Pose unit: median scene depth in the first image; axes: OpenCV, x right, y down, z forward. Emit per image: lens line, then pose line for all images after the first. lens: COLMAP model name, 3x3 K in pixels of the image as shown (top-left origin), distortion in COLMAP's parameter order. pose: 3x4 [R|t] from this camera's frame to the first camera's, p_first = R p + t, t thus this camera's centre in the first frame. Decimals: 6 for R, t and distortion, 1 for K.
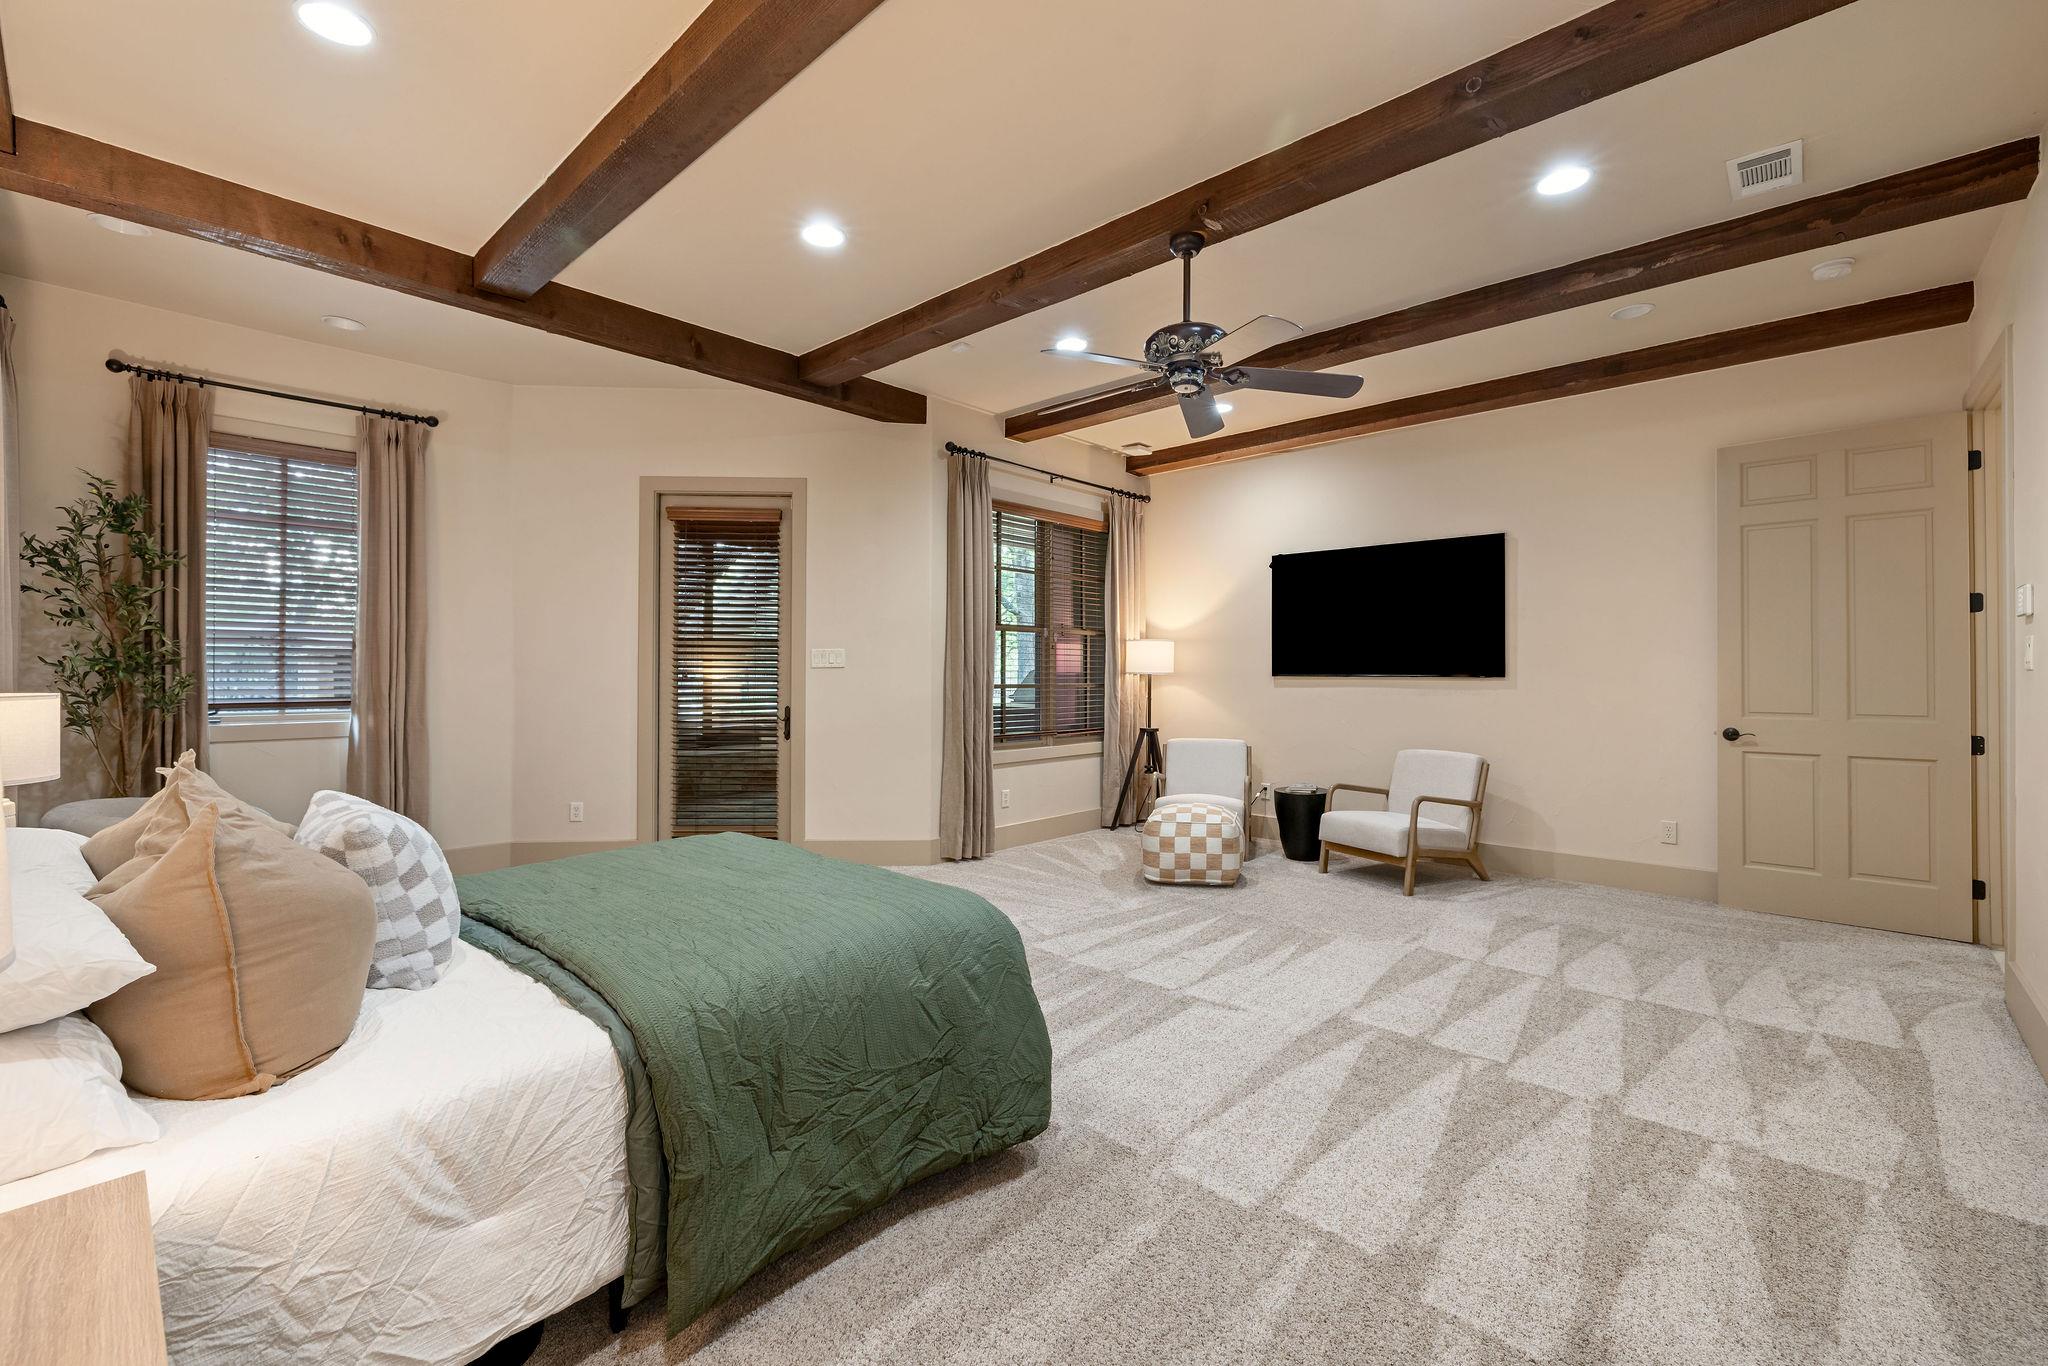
lens RADIAL K [[863.2, 0, 1025.1], [0, 863.2, 680.4], [0, 0, 1]] dist [-0.000876, -0.000309]
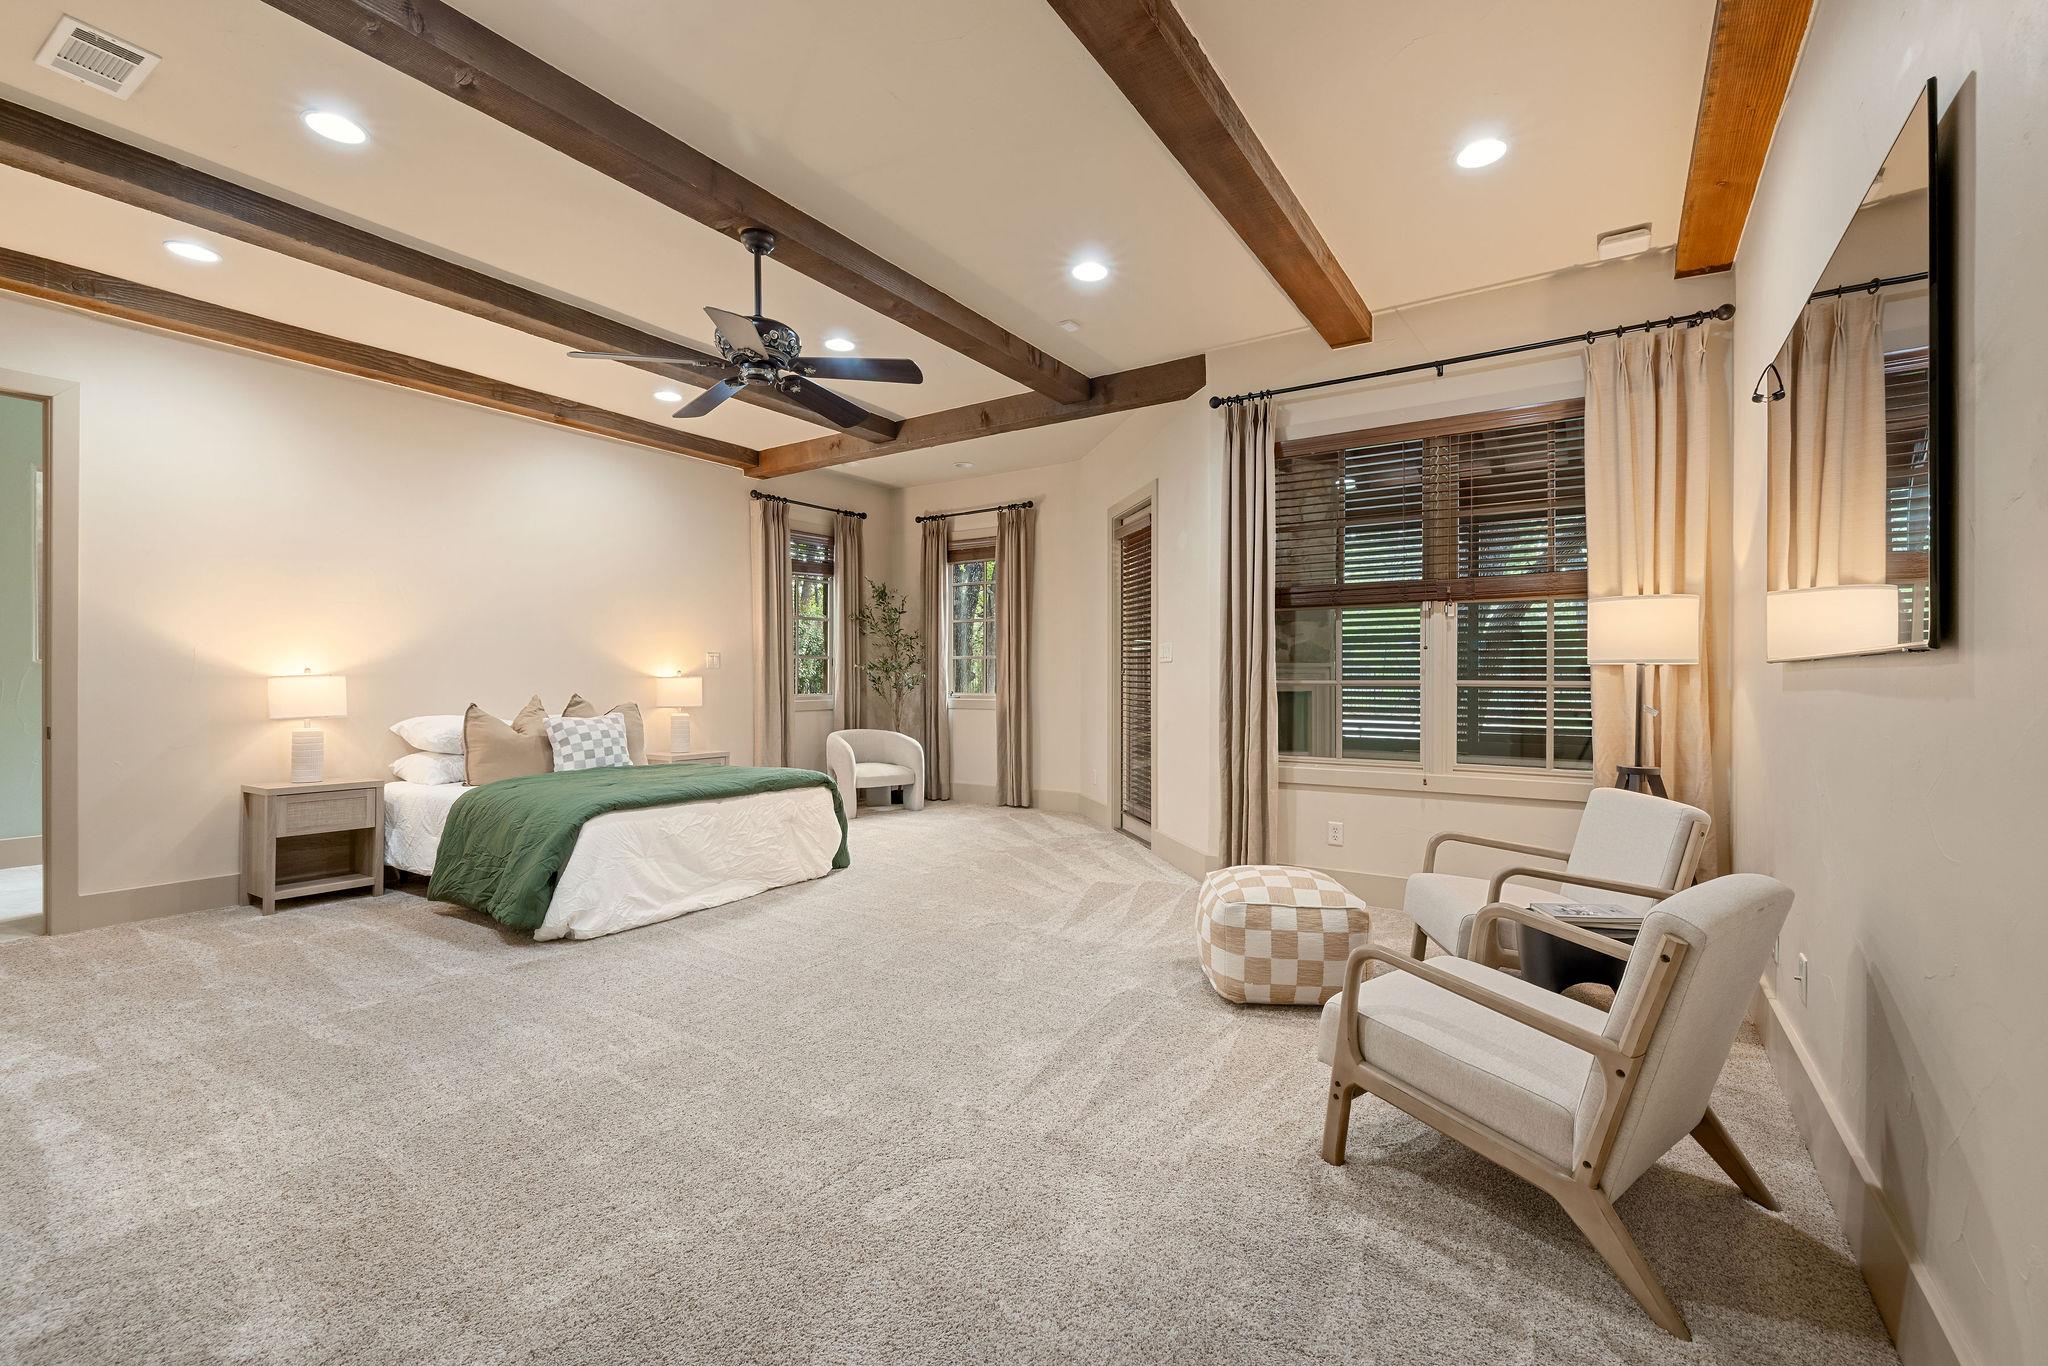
lens RADIAL K [[863.2, 0, 1025.1], [0, 863.2, 680.4], [0, 0, 1]] dist [-0.000876, -0.000309]
pose [[0.159138, -0.001560, -0.987255, 1.430266], [-0.015031, 0.999879, -0.004003, 0.024188], [0.987142, 0.015476, 0.159095, 1.329080]]
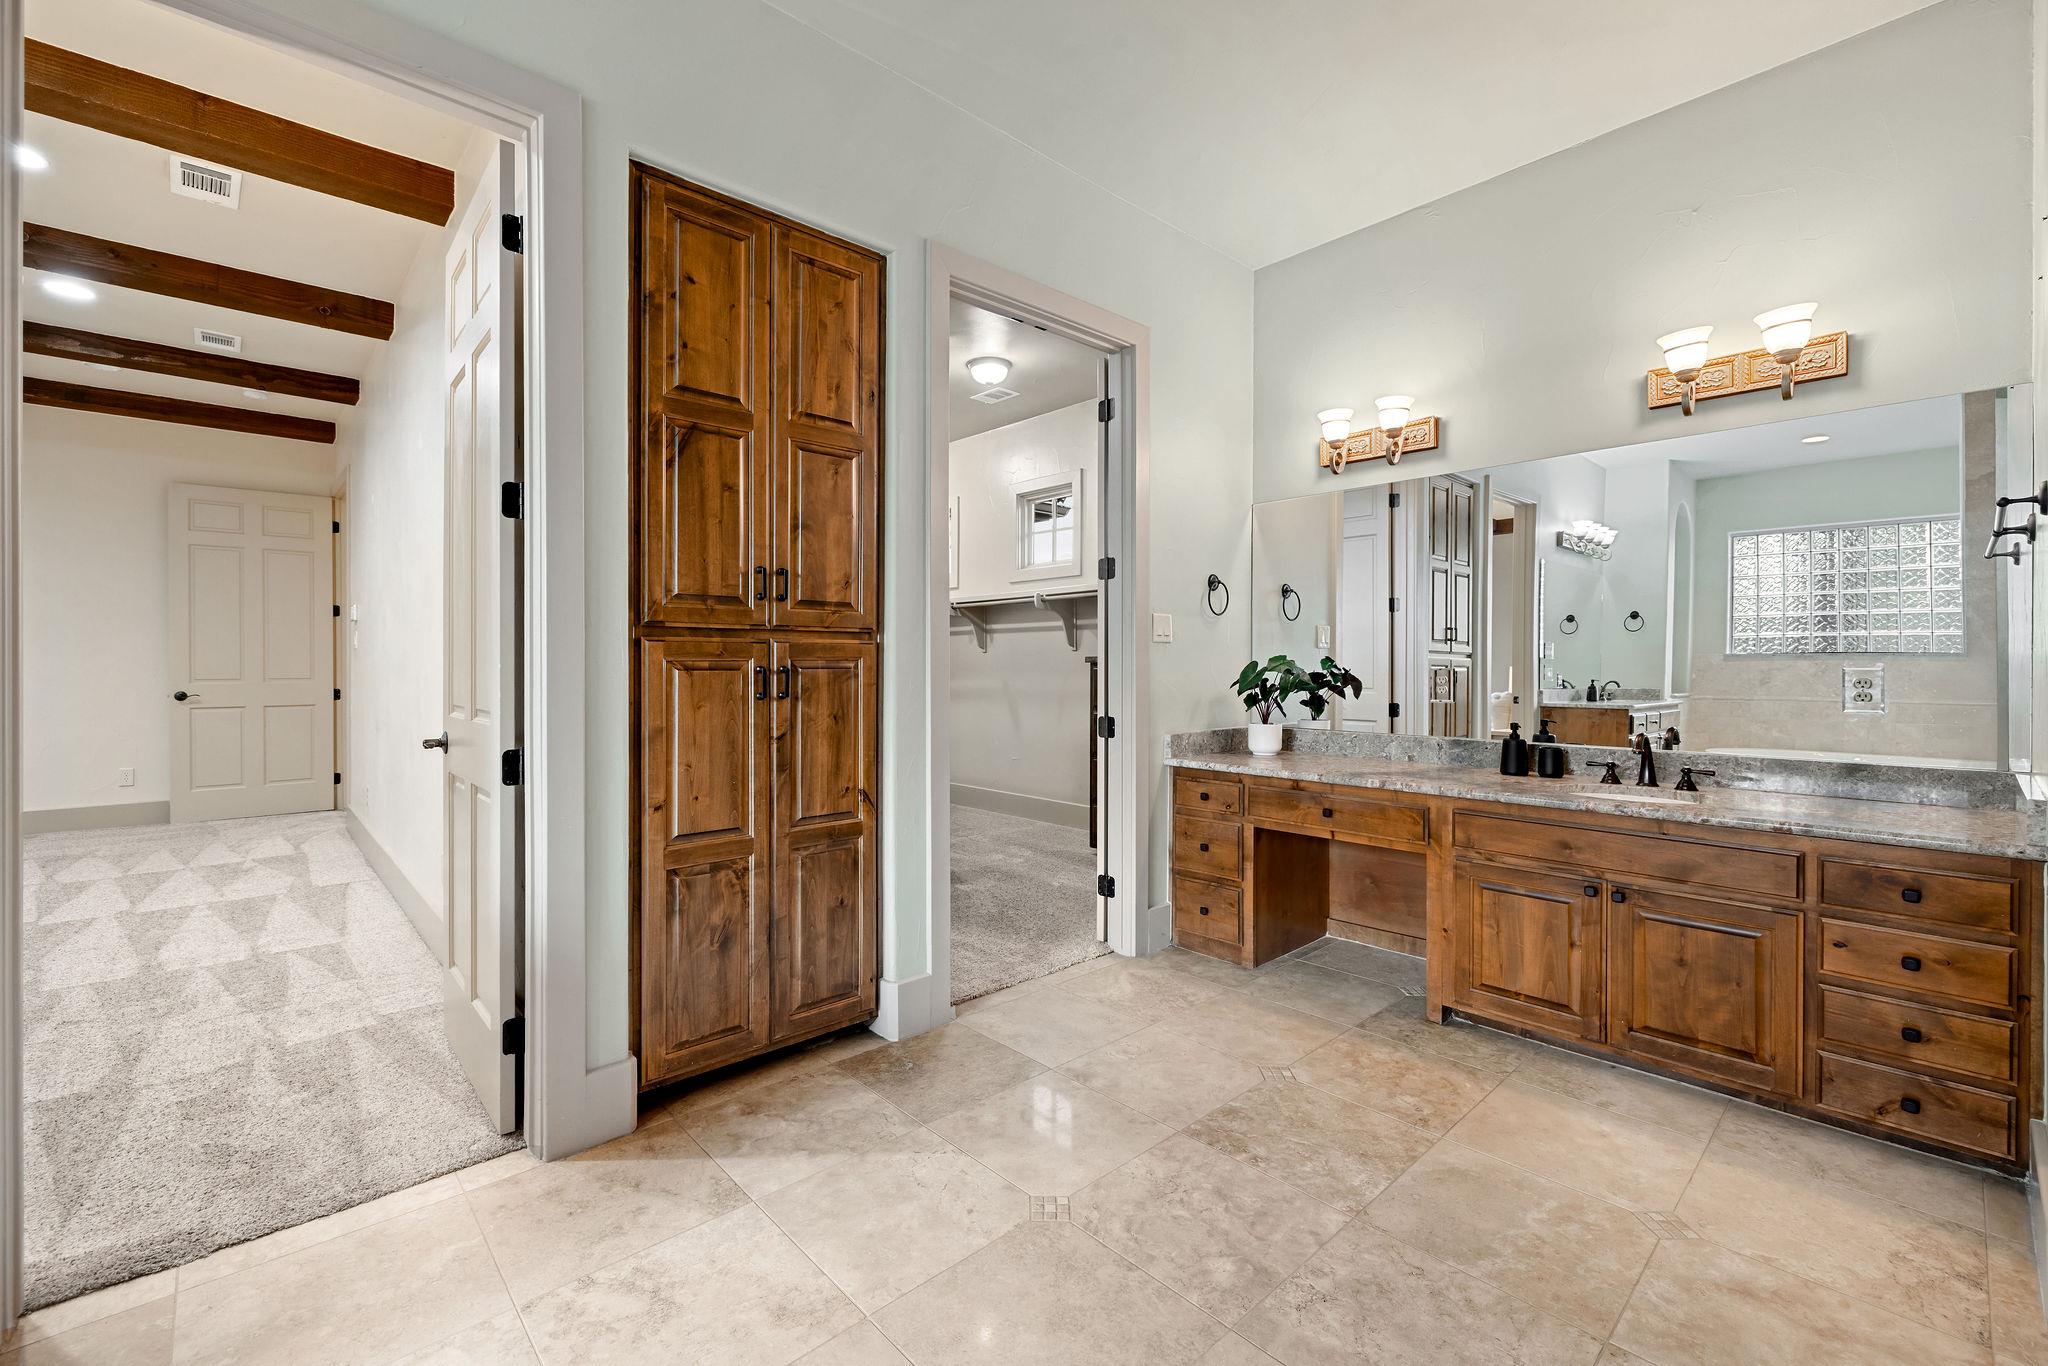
lens RADIAL K [[863.8, 0, 1024.8], [0, 863.8, 646.7], [0, 0, 1]] dist [0.000783, -0.000030]
pose [[0.079133, 0.014653, 0.996756, -0.433539], [0.008451, 0.999846, -0.015369, 0.016511], [-0.996828, 0.009640, 0.078997, -0.433171]]
